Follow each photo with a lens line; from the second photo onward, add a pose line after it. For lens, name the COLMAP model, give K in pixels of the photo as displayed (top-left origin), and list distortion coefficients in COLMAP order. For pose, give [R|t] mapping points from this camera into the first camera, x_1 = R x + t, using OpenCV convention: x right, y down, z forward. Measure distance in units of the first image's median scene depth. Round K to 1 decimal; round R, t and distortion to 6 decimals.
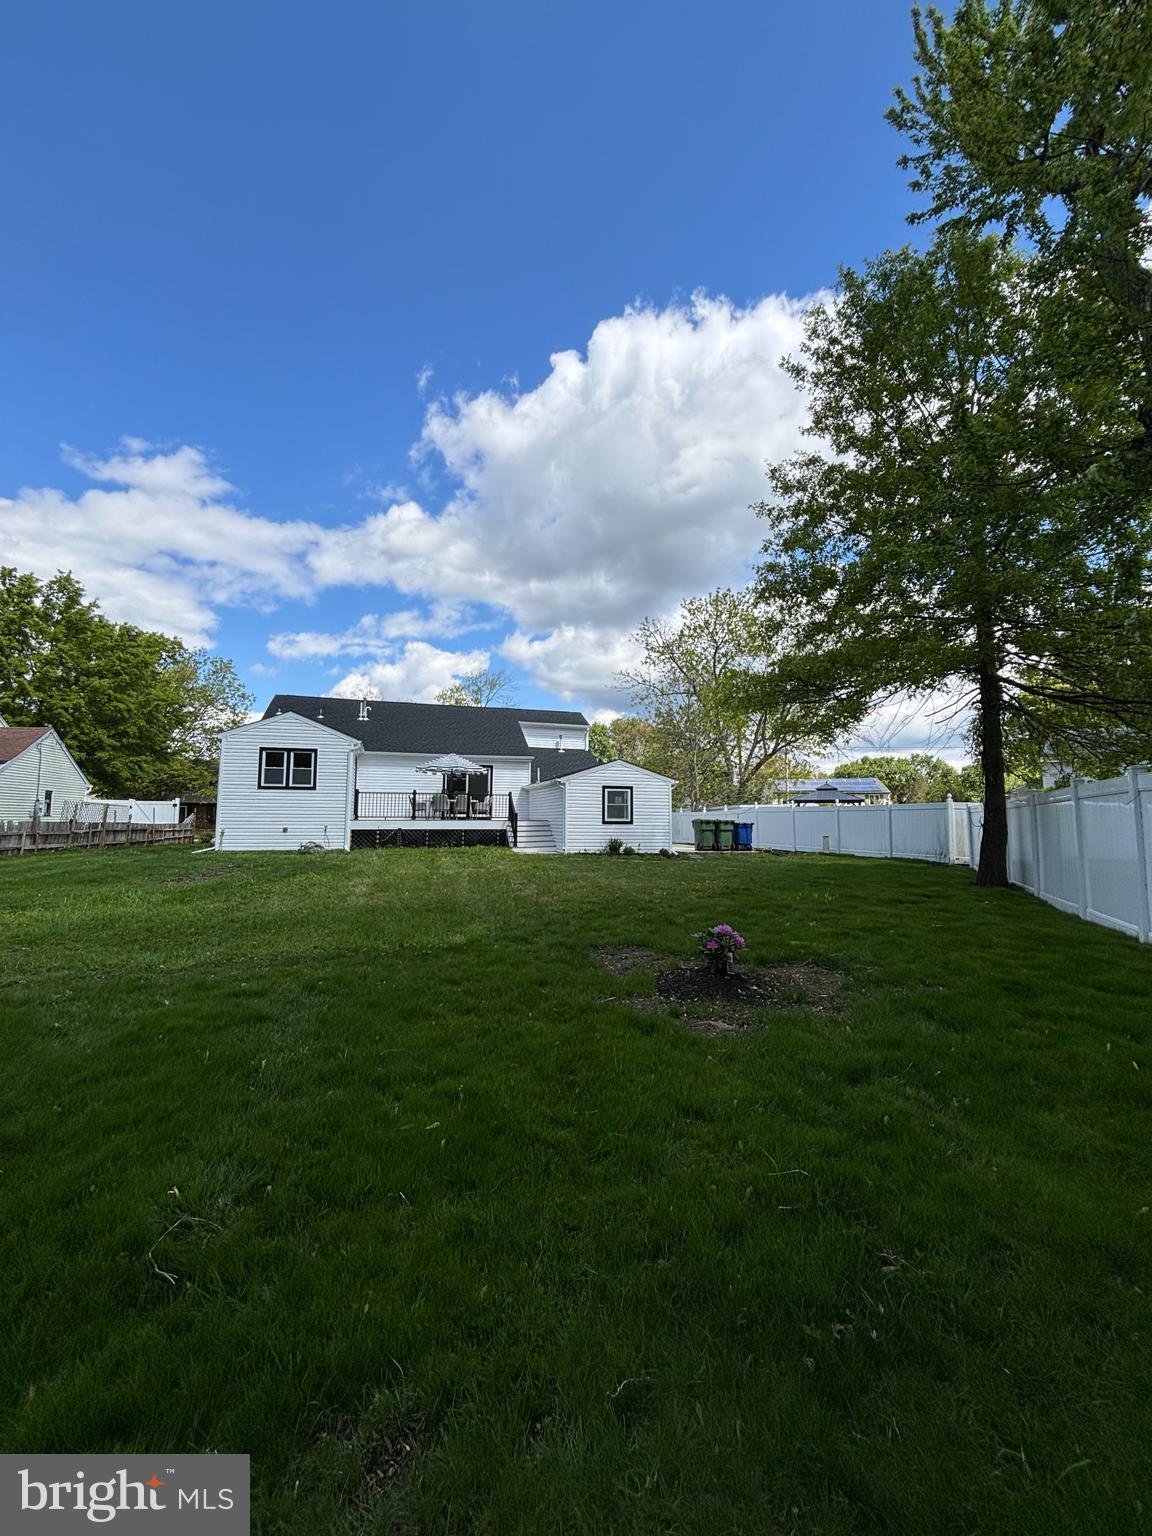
lens RADIAL K [[616.2, 0, 576.8], [0, 616.2, 771.6], [0, 0, 1]] dist [0.012540, -0.000089]
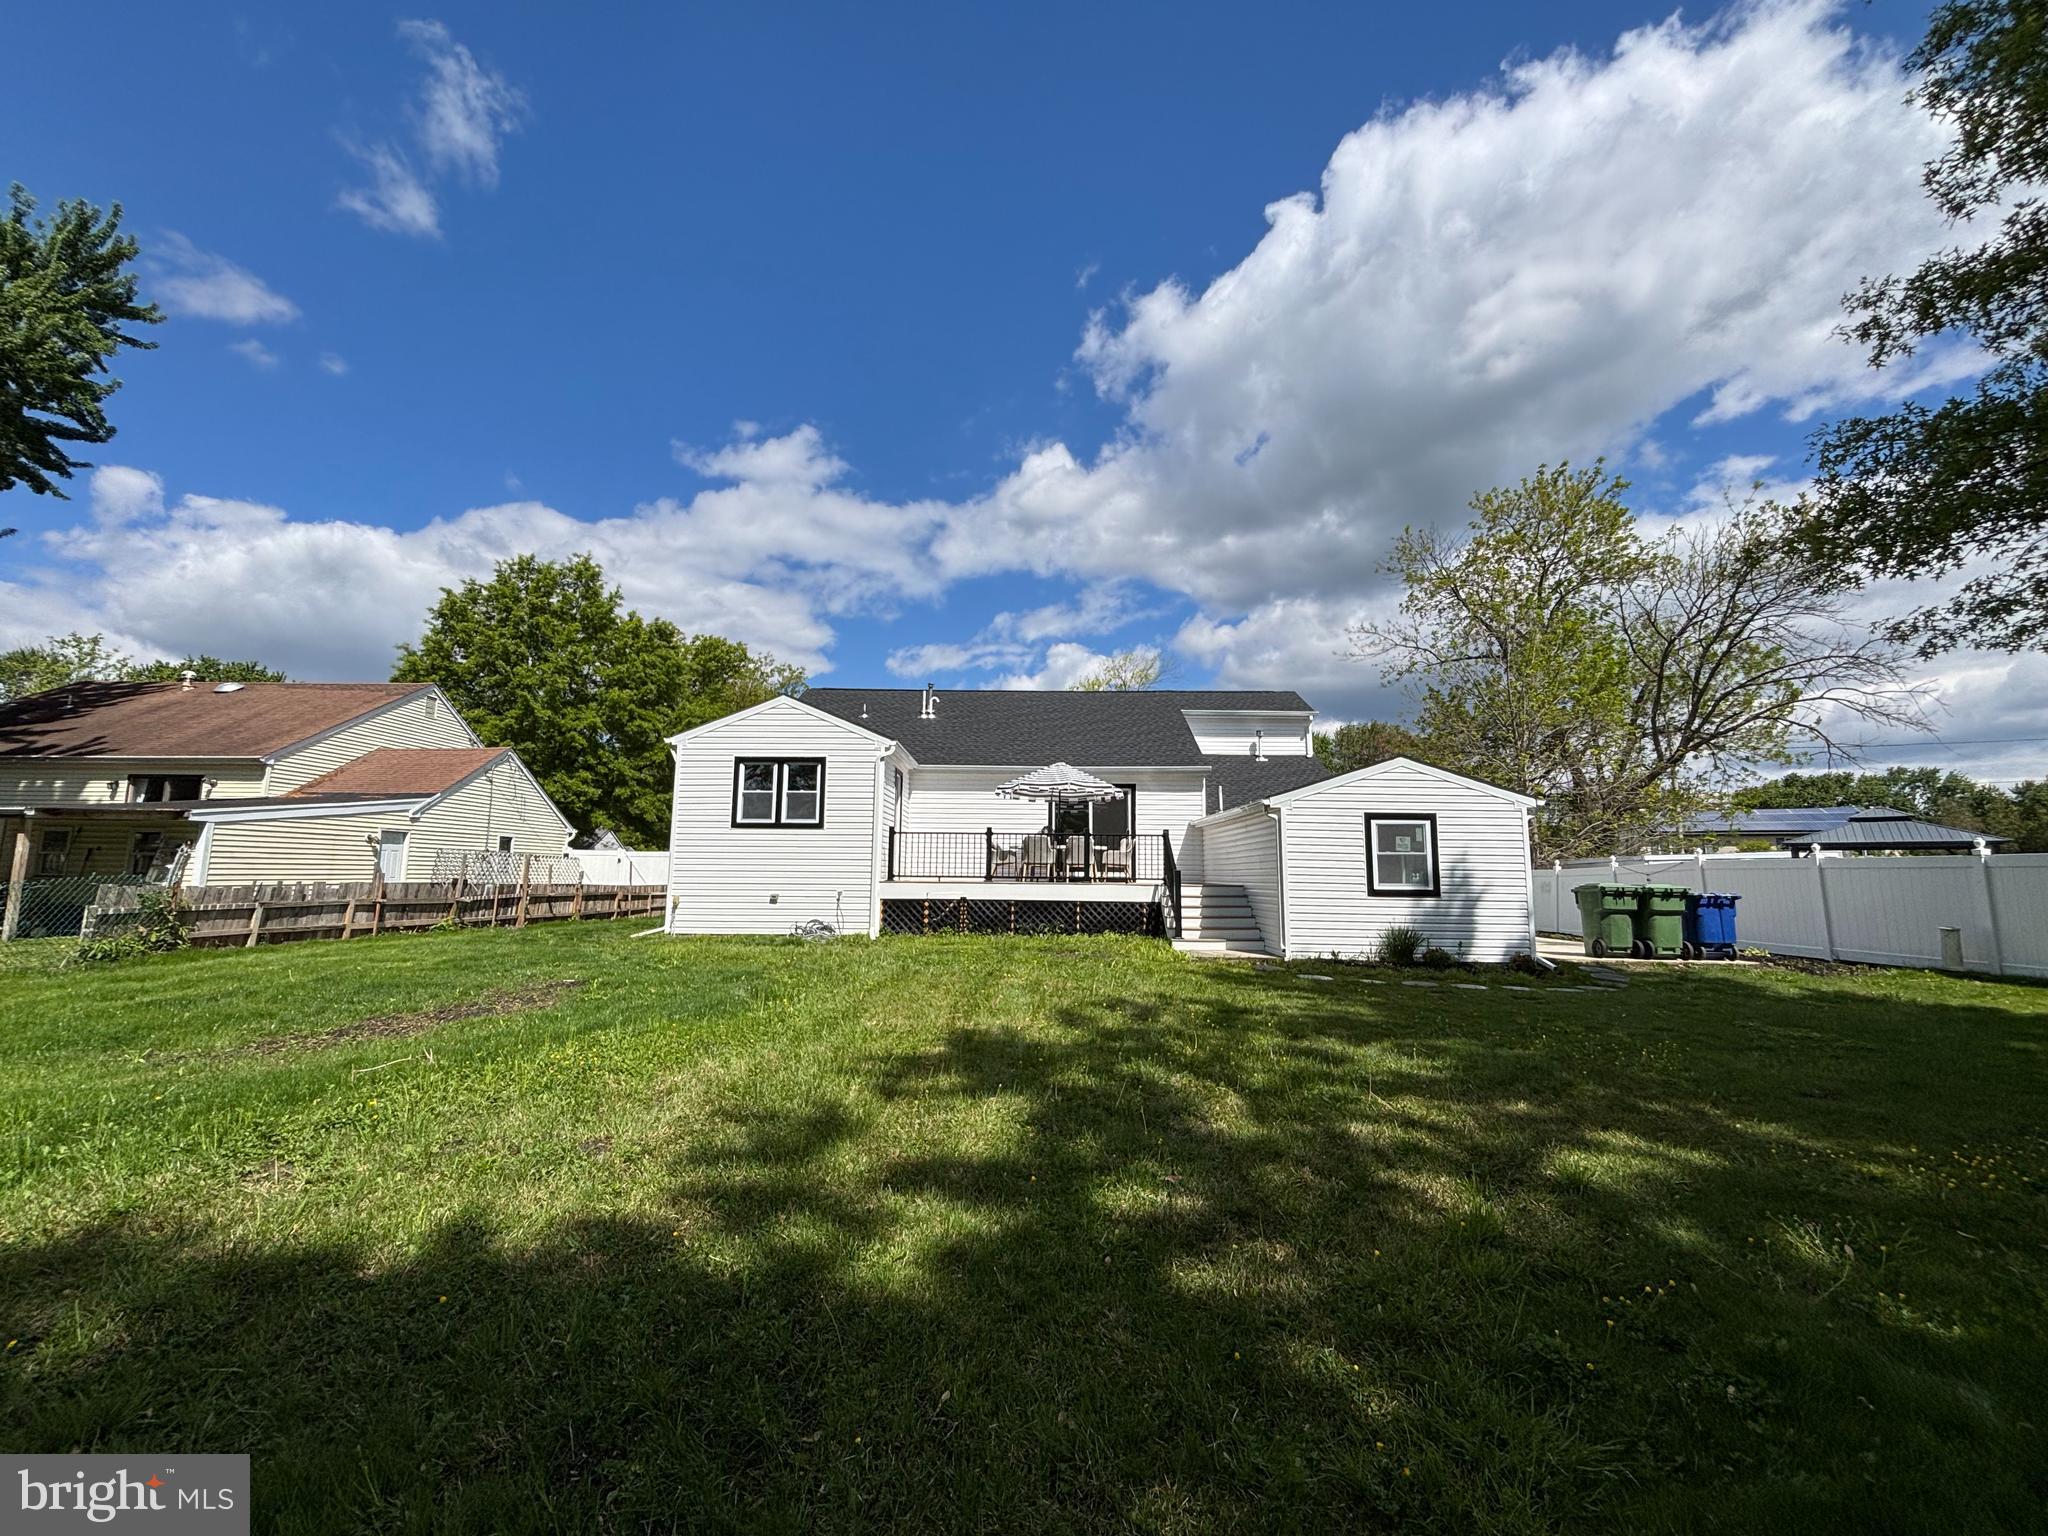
lens RADIAL K [[821.6, 0, 1045.0], [0, 821.6, 862.0], [0, 0, 1]] dist [0.012540, -0.000089]
pose [[0.958921, -0.001853, -0.283667, -0.009185], [0.018305, 0.998299, 0.055357, 0.018073], [0.283082, -0.058276, 0.957324, 0.283106]]
